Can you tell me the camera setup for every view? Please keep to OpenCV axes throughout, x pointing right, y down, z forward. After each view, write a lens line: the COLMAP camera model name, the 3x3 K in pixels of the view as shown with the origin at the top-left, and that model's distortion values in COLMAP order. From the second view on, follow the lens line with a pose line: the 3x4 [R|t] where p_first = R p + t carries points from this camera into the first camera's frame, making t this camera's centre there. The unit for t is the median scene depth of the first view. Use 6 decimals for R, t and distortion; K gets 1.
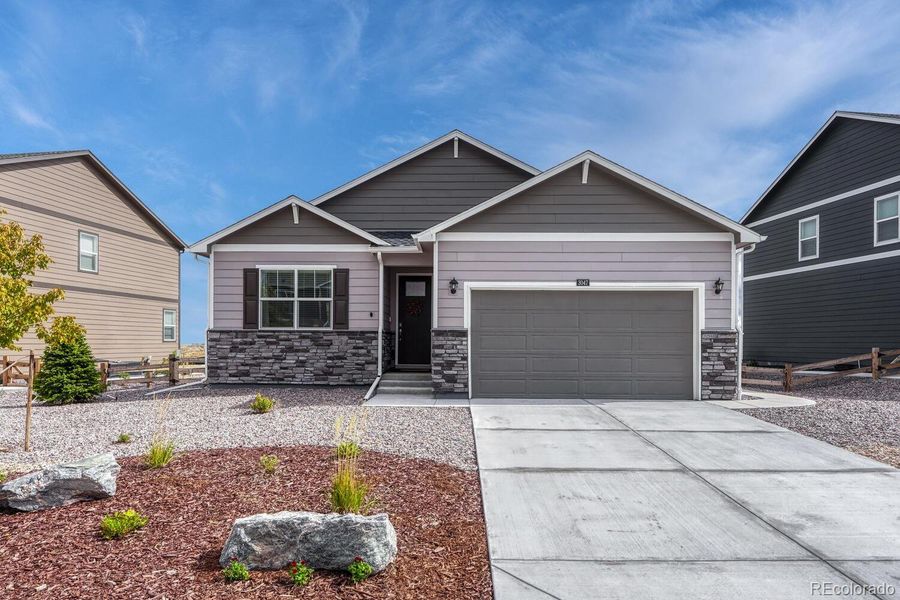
lens RADIAL K [[560.4, 0, 454.2], [0, 560.4, 340.7], [0, 0, 1]] dist [-0.004100, 0.000606]
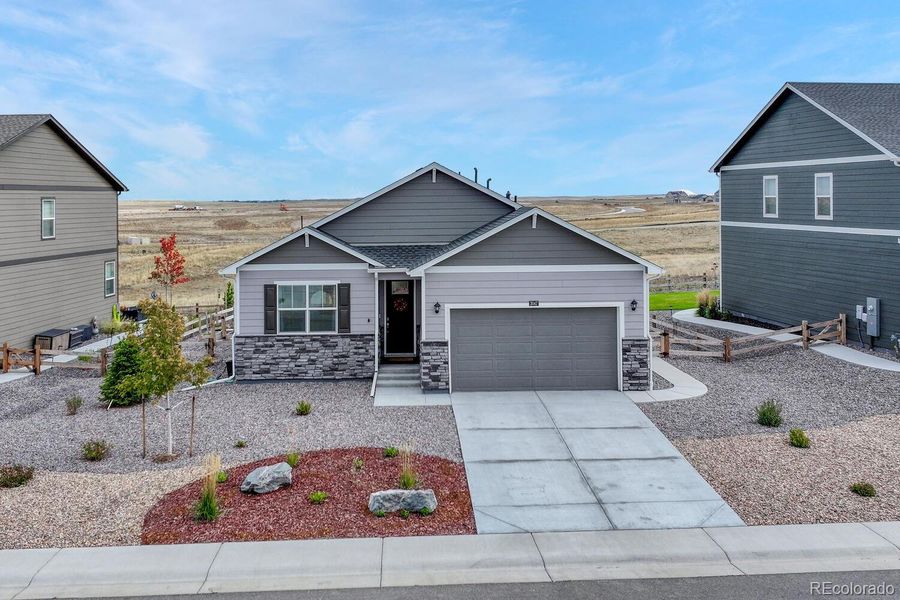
lens RADIAL K [[883.7, 0, 446.6], [0, 883.7, 159.7], [0, 0, 1]] dist [0.035098, 0.005269]
pose [[0.998247, -0.008363, 0.058592, -0.088412], [0.010366, 0.999369, -0.033967, -0.336518], [-0.058271, 0.034515, 0.997704, -0.986971]]
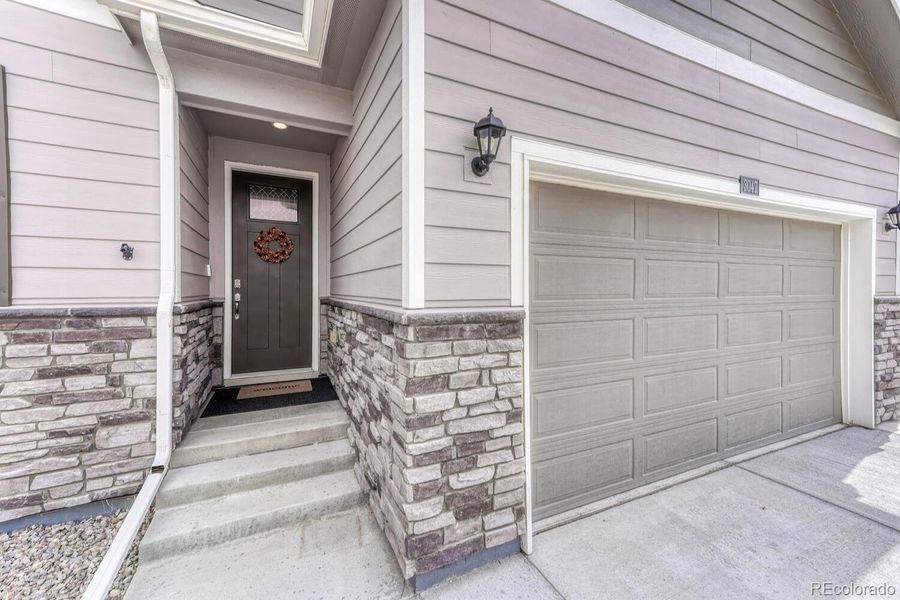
lens RADIAL K [[367.3, 0, 450.3], [0, 367.3, 290.5], [0, 0, 1]] dist [0.001107, 0.000303]
pose [[0.901308, -0.007891, 0.433108, -0.079492], [0.003001, 0.999924, 0.011971, -0.028681], [-0.433169, -0.009490, 0.901263, 0.760274]]
